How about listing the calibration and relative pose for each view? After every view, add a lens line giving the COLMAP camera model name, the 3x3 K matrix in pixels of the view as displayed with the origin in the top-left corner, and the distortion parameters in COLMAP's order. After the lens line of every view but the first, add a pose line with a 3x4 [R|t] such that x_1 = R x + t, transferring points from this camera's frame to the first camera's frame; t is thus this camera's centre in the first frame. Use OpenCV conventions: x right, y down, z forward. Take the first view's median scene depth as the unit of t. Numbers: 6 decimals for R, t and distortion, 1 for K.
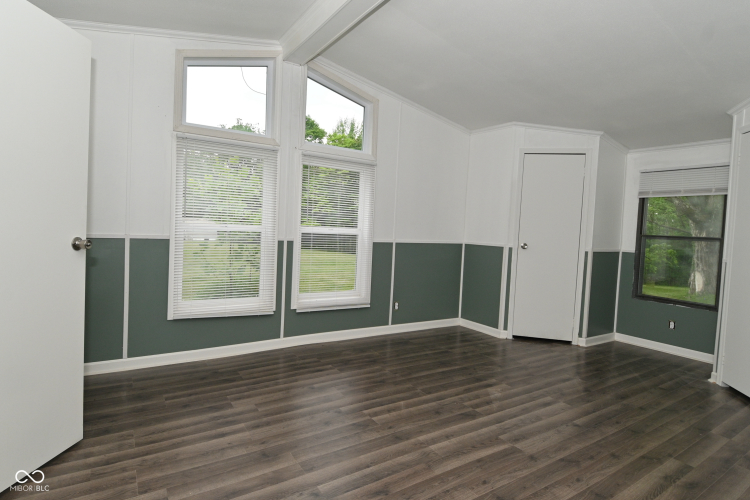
lens RADIAL K [[402.7, 0, 369.9], [0, 402.7, 247.2], [0, 0, 1]] dist [0.006173, -0.011373]
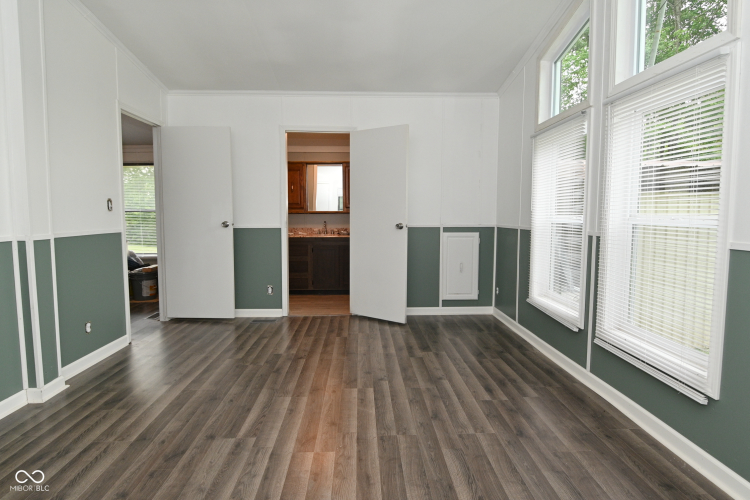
lens RADIAL K [[402.7, 0, 370.0], [0, 402.7, 246.6], [0, 0, 1]] dist [0.006173, -0.011373]
pose [[-0.520635, 0.029968, -0.853253, 0.907770], [-0.069798, 0.994545, 0.077520, -0.033785], [0.850922, 0.099915, -0.515703, 1.584869]]
